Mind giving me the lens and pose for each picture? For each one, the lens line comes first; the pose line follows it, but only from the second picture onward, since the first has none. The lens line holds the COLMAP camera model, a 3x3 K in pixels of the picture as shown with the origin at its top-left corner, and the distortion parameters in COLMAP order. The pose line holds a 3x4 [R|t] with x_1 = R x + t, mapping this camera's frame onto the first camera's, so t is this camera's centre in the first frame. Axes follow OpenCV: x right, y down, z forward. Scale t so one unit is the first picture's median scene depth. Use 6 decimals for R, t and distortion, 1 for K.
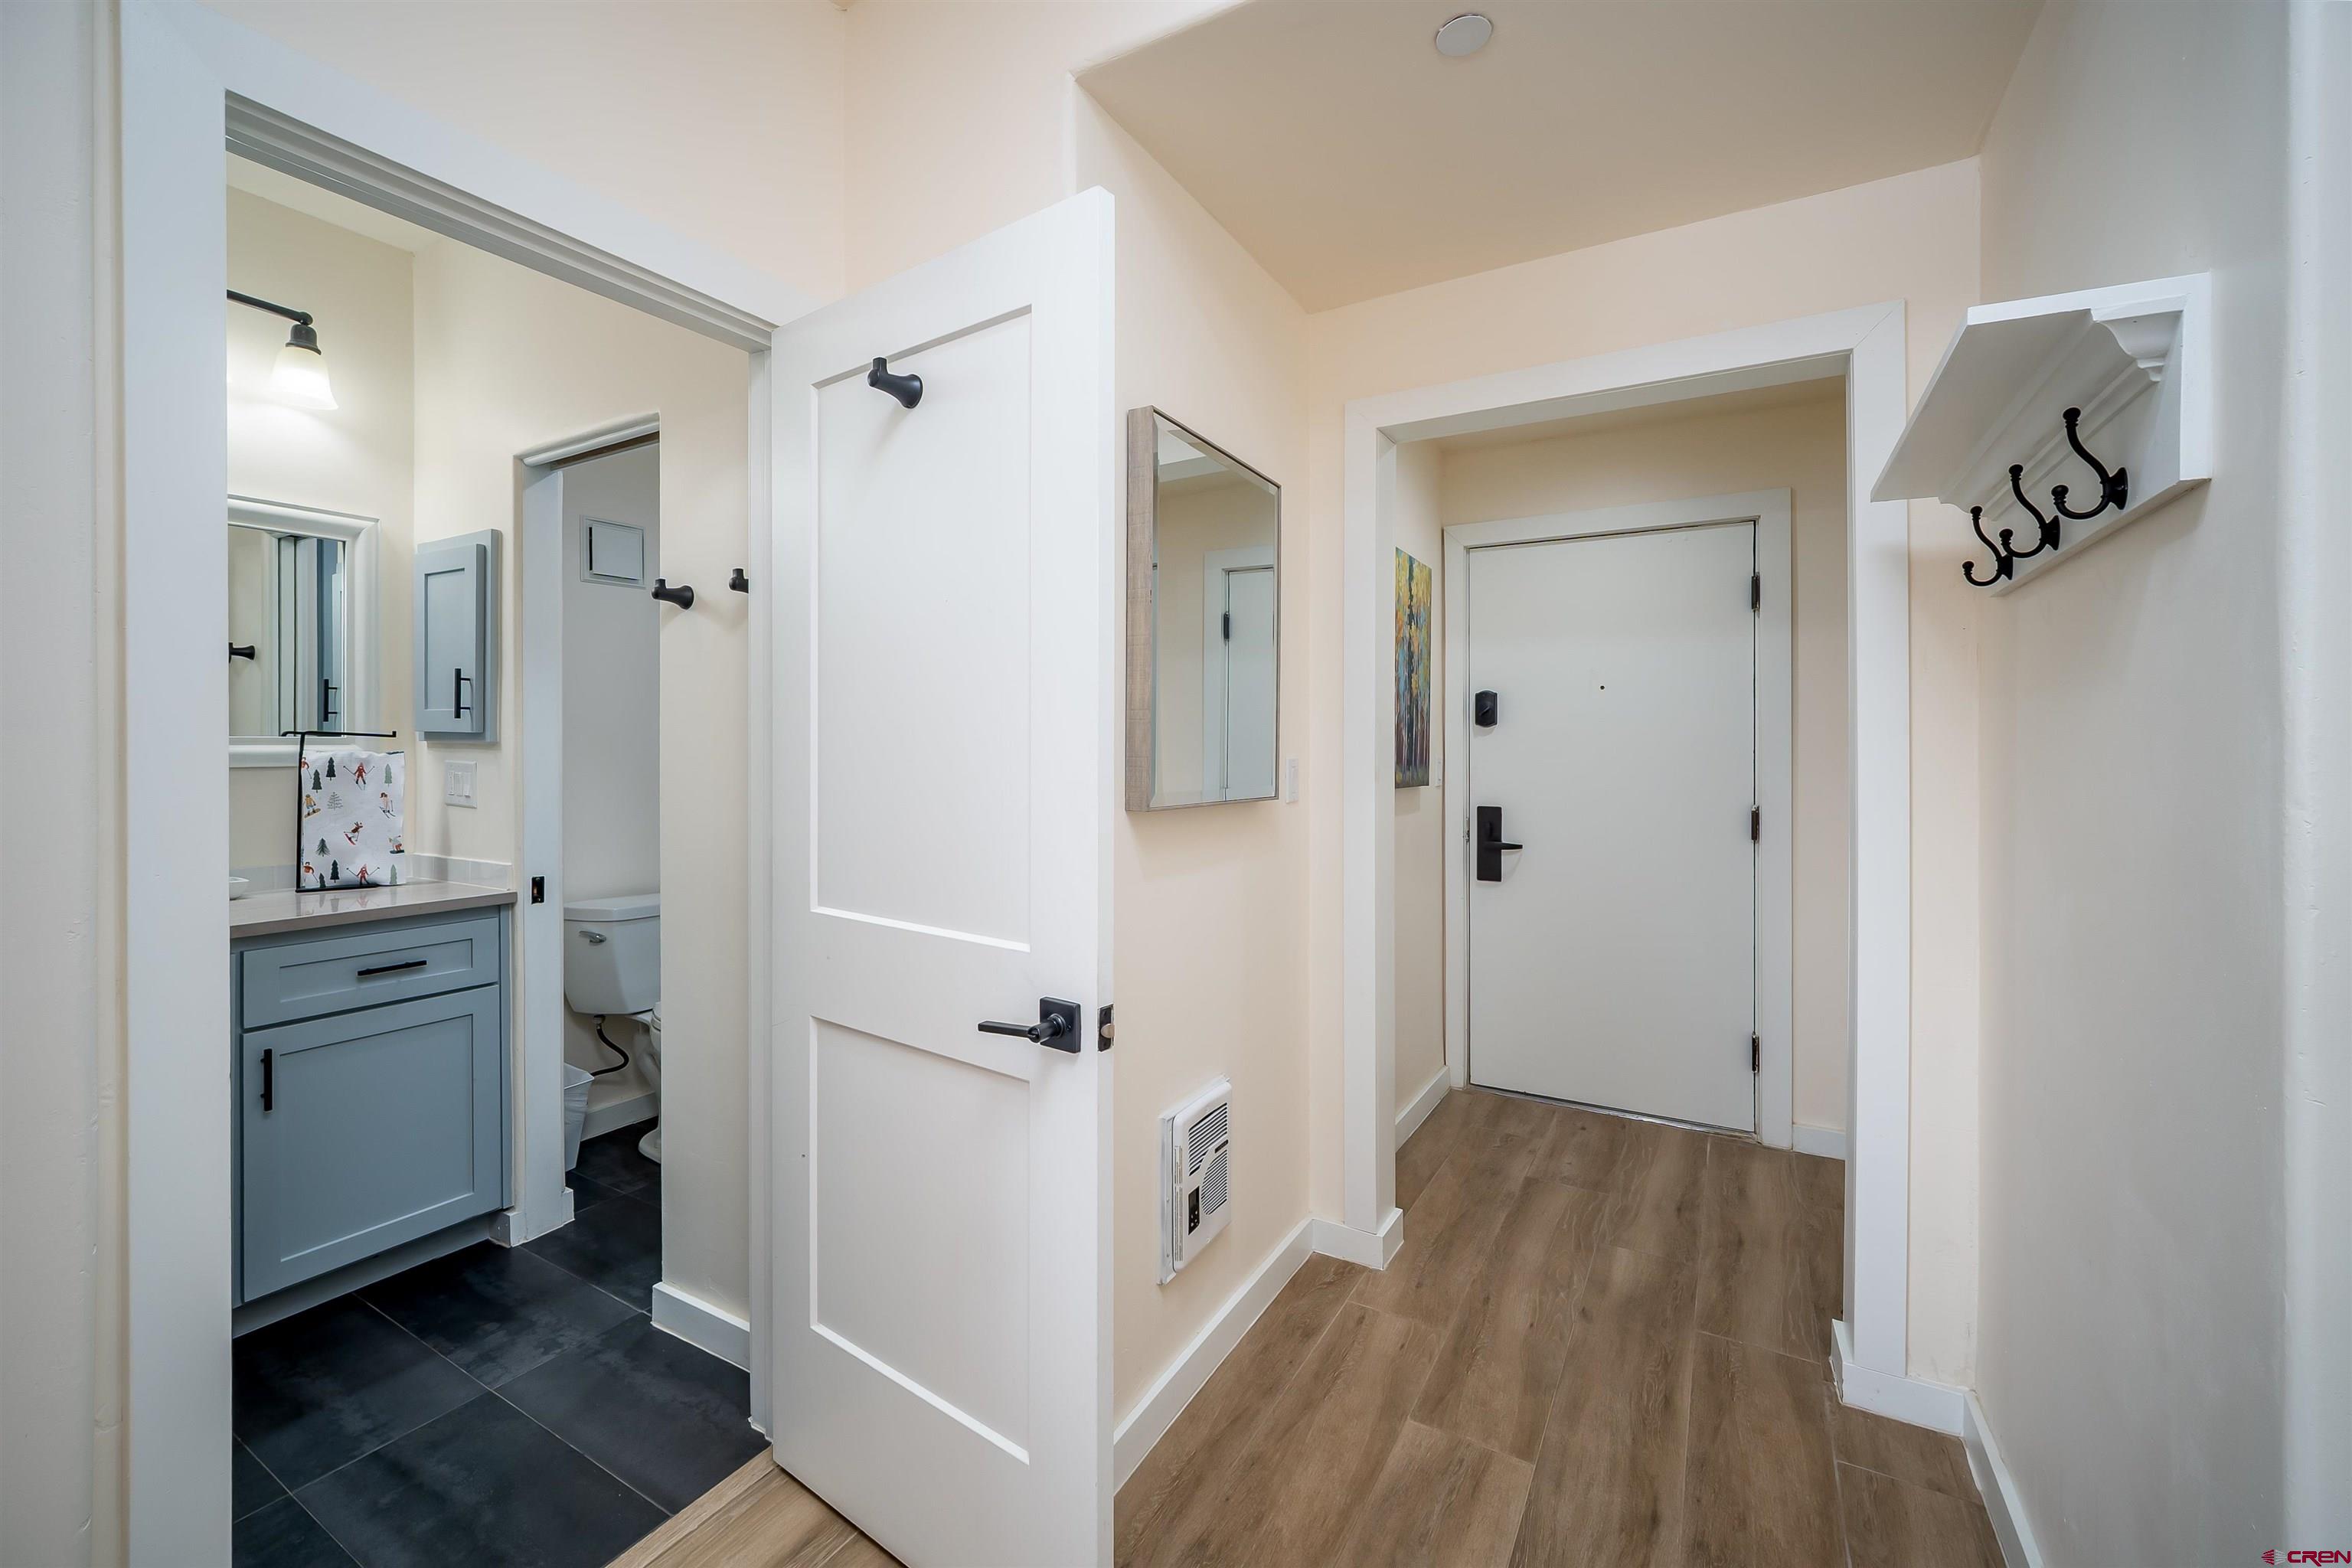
lens RADIAL K [[956.5, 0, 1147.6], [0, 956.5, 740.0], [0, 0, 1]] dist [-0.000753, 0.000094]
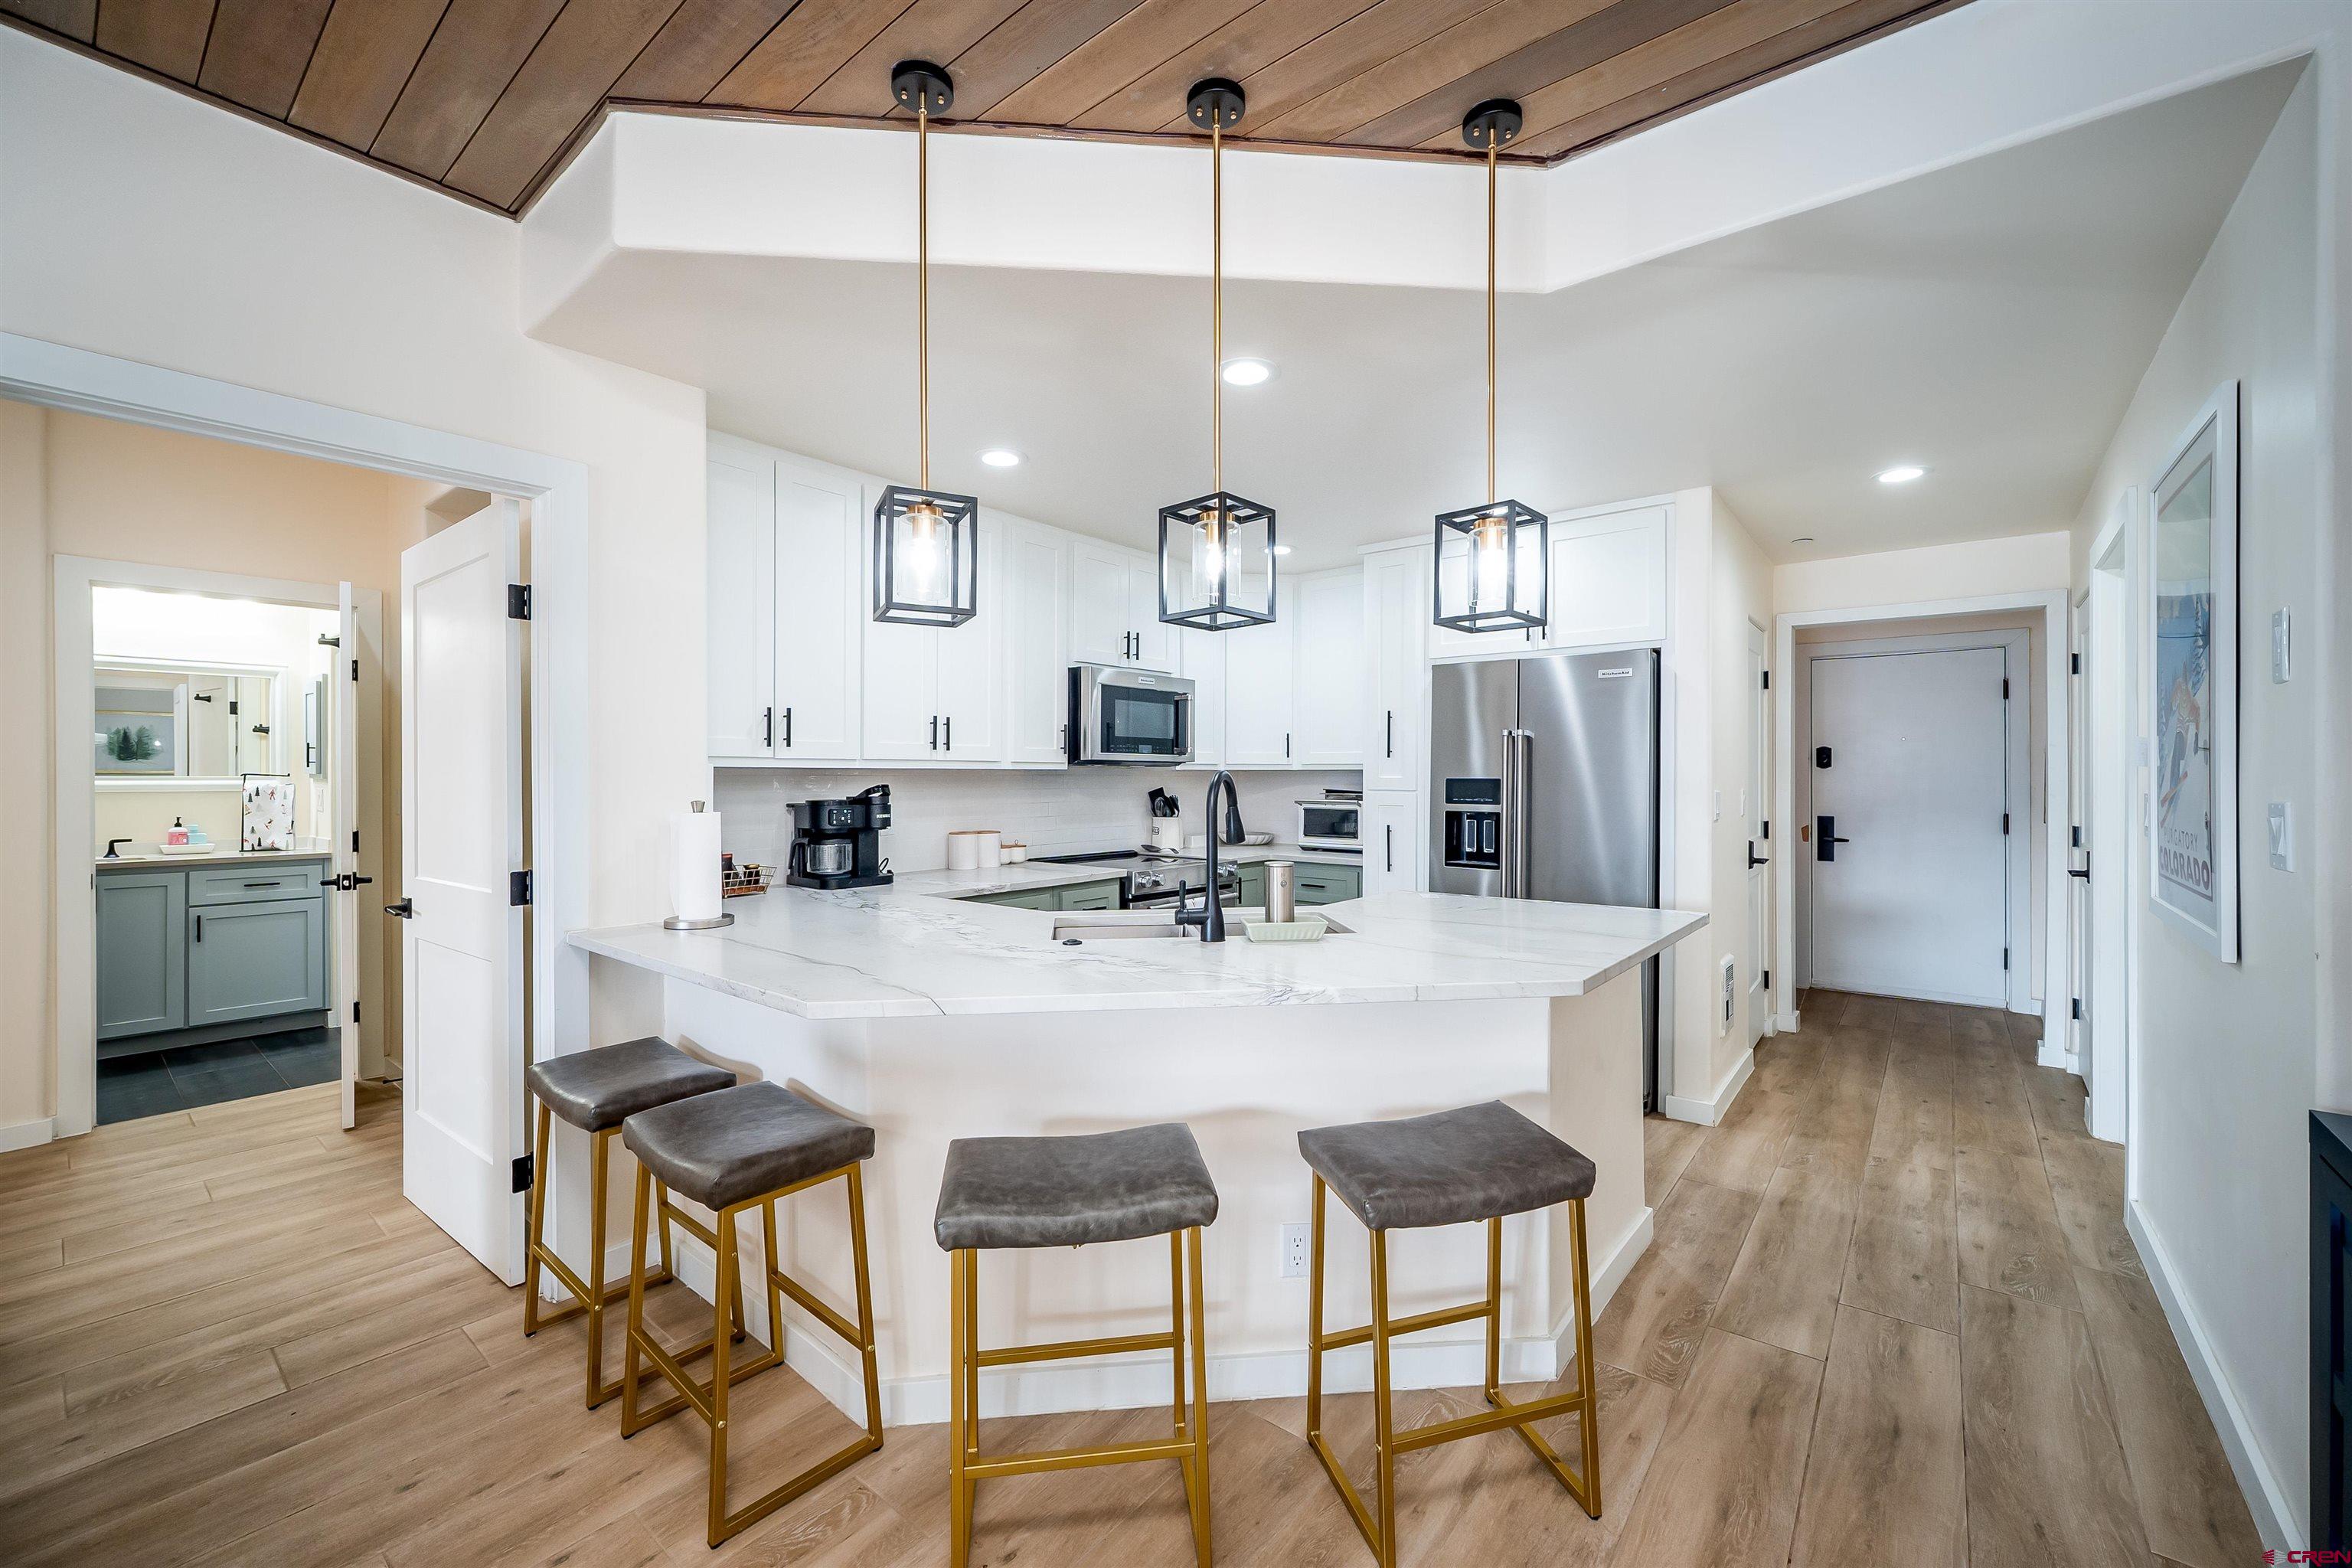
lens RADIAL K [[956.5, 0, 1198.3], [0, 956.5, 776.4], [0, 0, 1]] dist [-0.000753, 0.000094]
pose [[0.991015, -0.004914, -0.133662, 1.408375], [0.003930, 0.999963, -0.007628, 0.020376], [0.133695, 0.007034, 0.990998, -0.750505]]
